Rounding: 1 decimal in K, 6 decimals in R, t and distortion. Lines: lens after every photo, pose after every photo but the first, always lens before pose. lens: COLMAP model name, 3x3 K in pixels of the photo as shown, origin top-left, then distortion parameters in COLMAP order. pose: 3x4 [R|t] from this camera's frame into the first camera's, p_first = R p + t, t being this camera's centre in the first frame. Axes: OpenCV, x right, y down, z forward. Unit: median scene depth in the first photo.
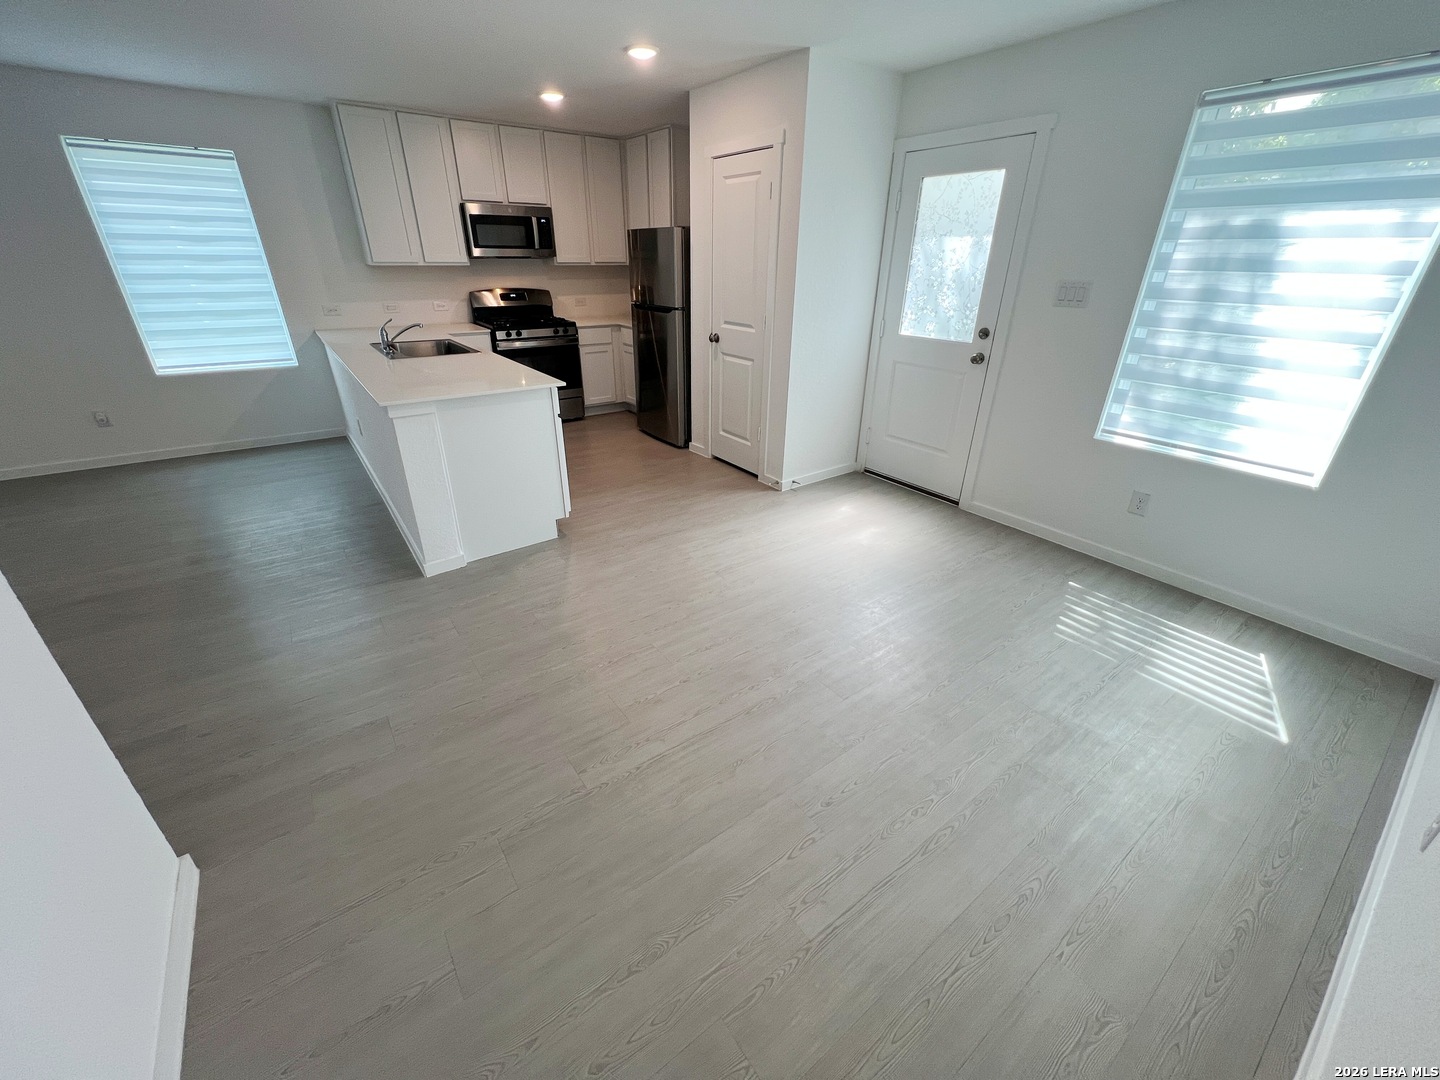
lens RADIAL K [[569.8, 0, 720.0], [0, 569.8, 540.0], [0, 0, 1]] dist [-0.001022, -0.000182]
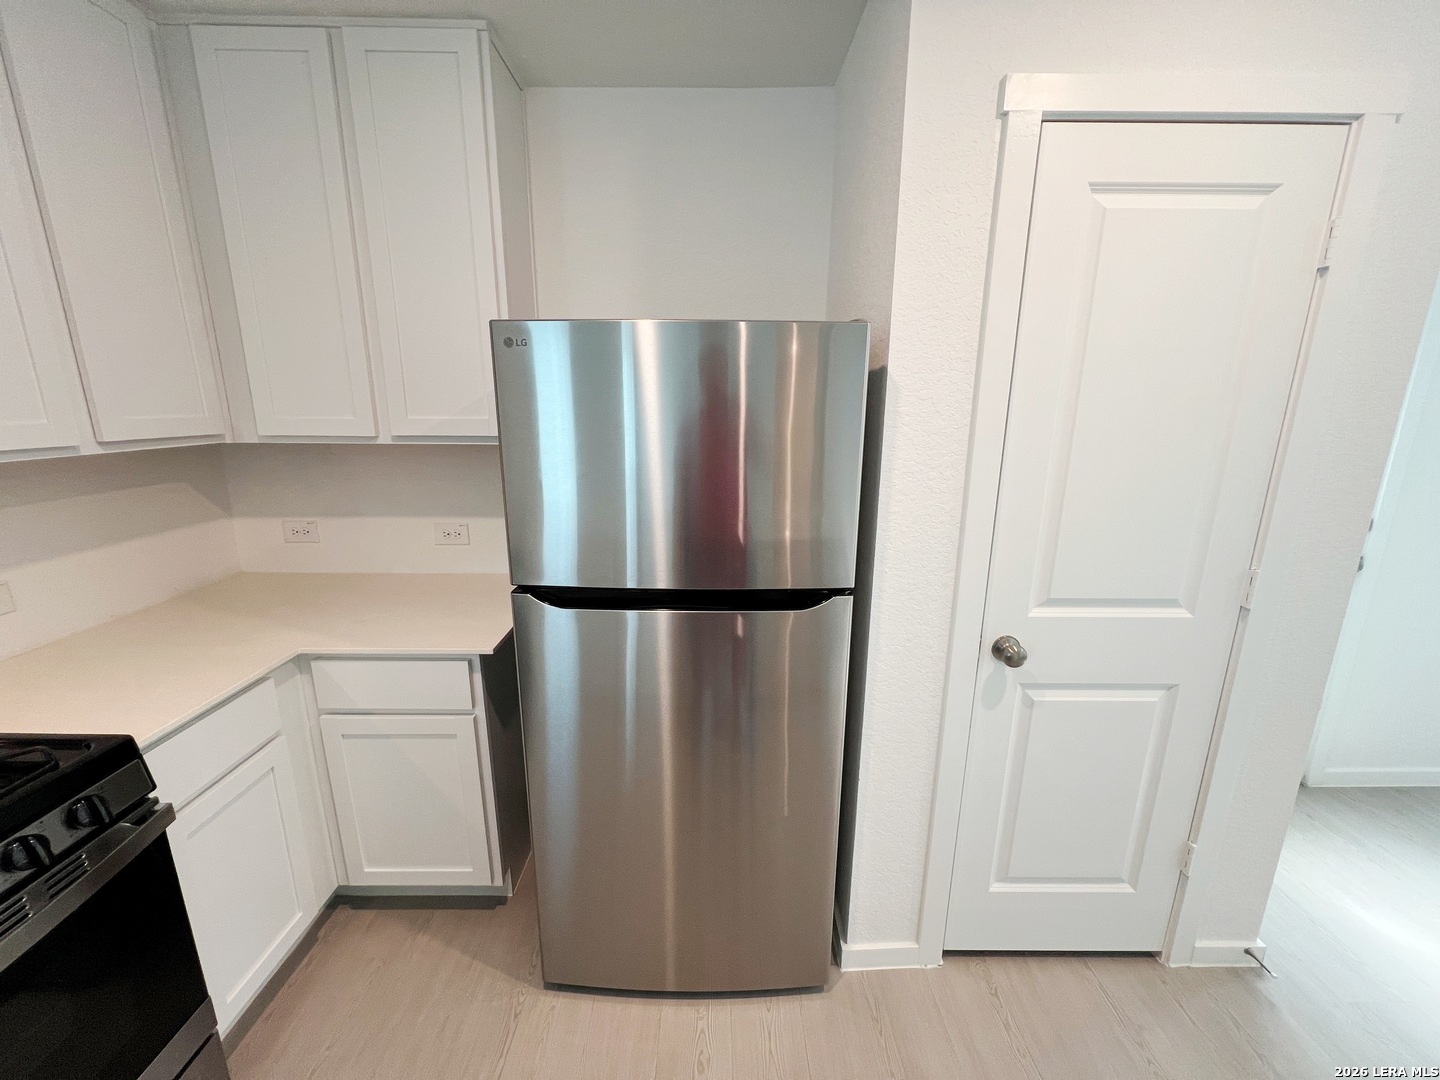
lens RADIAL K [[569.8, 0, 720.0], [0, 569.8, 540.0], [0, 0, 1]] dist [-0.001022, -0.000182]
pose [[0.587488, -0.197199, 0.784838, -0.345468], [0.362354, 0.931296, -0.037240, -0.458533], [-0.723573, 0.306267, 0.618581, 0.894538]]
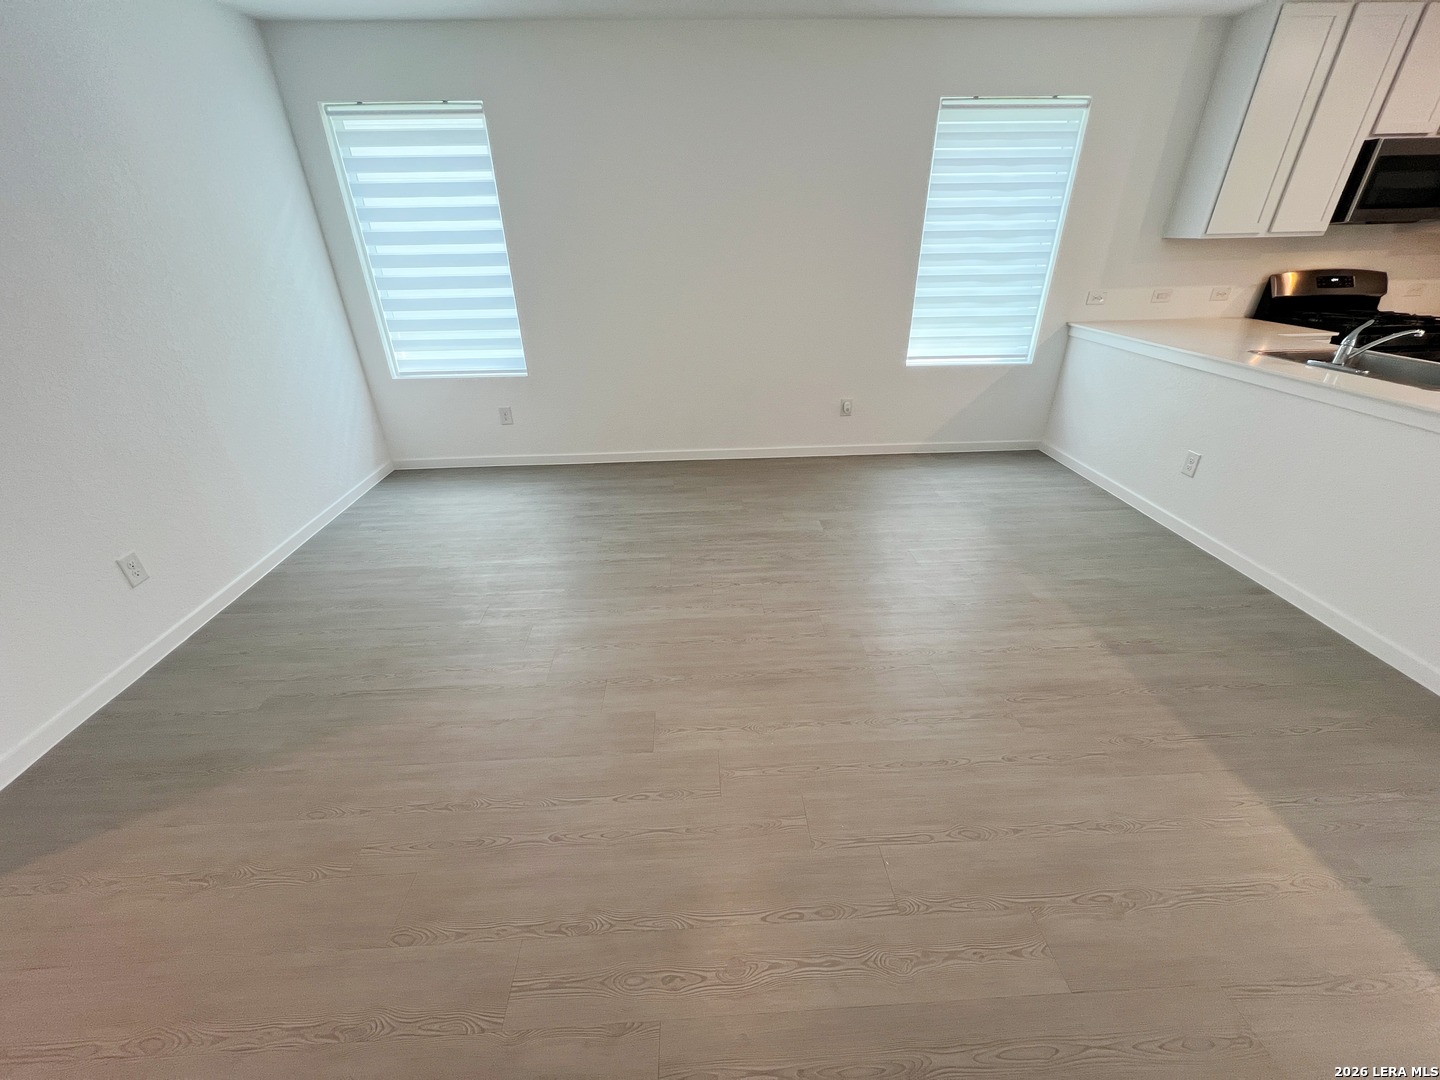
lens RADIAL K [[569.8, 0, 720.0], [0, 569.8, 540.0], [0, 0, 1]] dist [-0.001022, -0.000182]
pose [[0.824408, 0.220959, -0.521084, -0.709406], [-0.226178, 0.972557, 0.054563, -0.000156], [0.518840, 0.072876, 0.851760, 0.088578]]
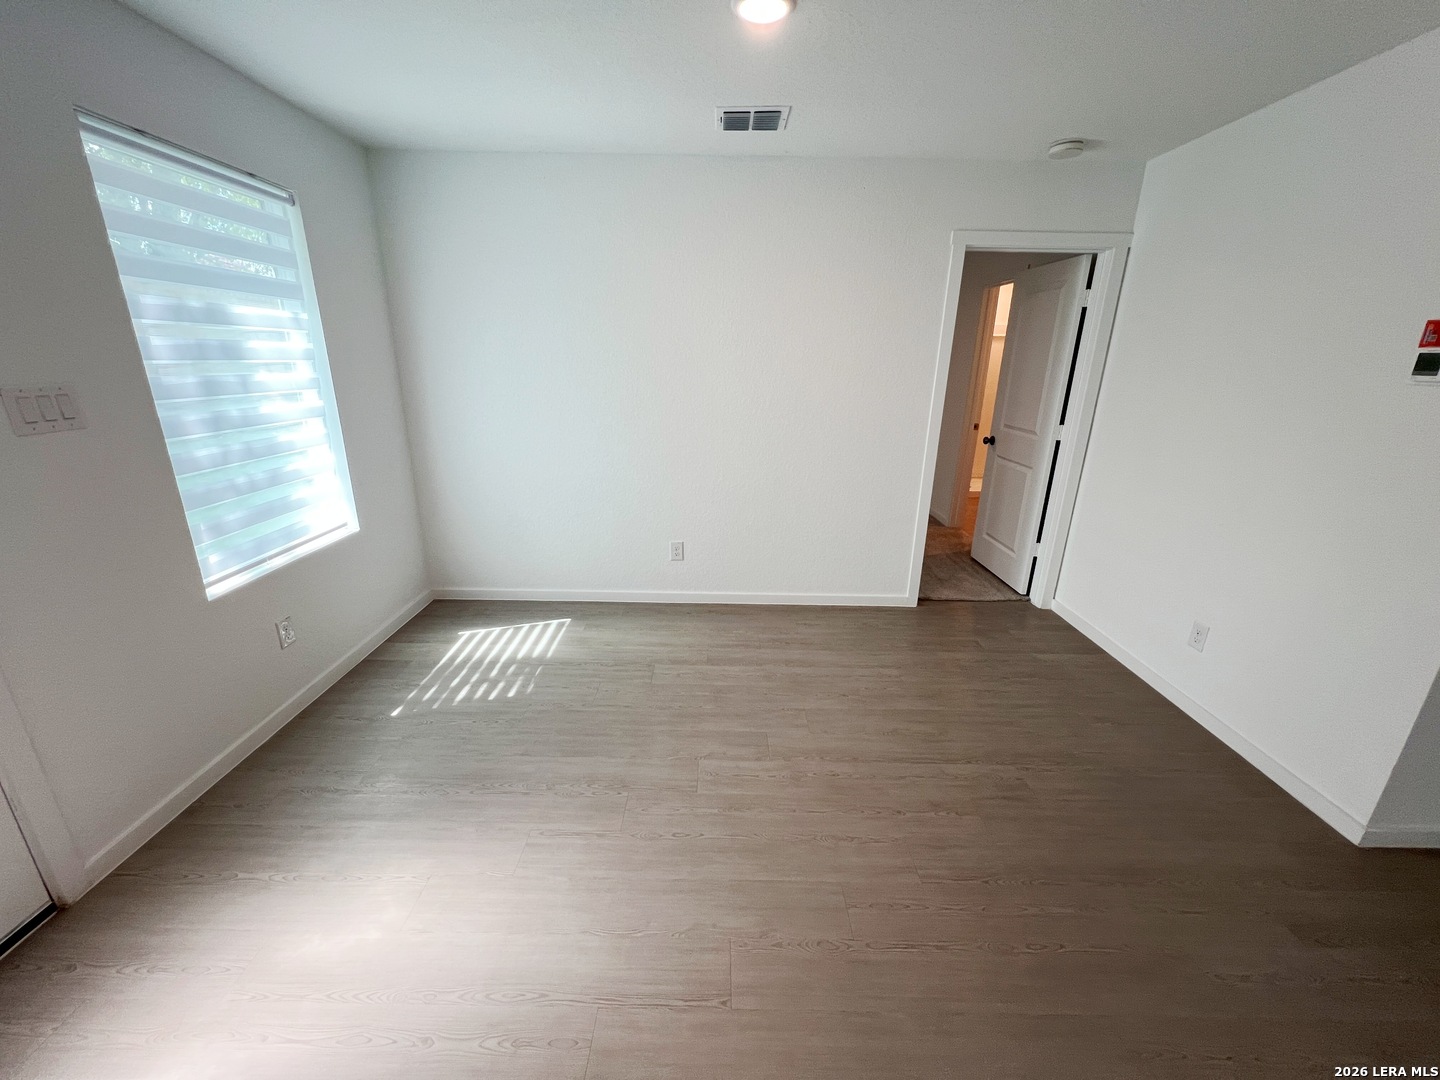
lens RADIAL K [[569.8, 0, 720.0], [0, 569.8, 540.0], [0, 0, 1]] dist [-0.001022, -0.000182]
pose [[-0.803000, -0.203949, 0.559996, -0.129805], [0.241090, 0.748148, 0.618183, -0.359412], [-0.545038, 0.631411, -0.551593, 0.718563]]
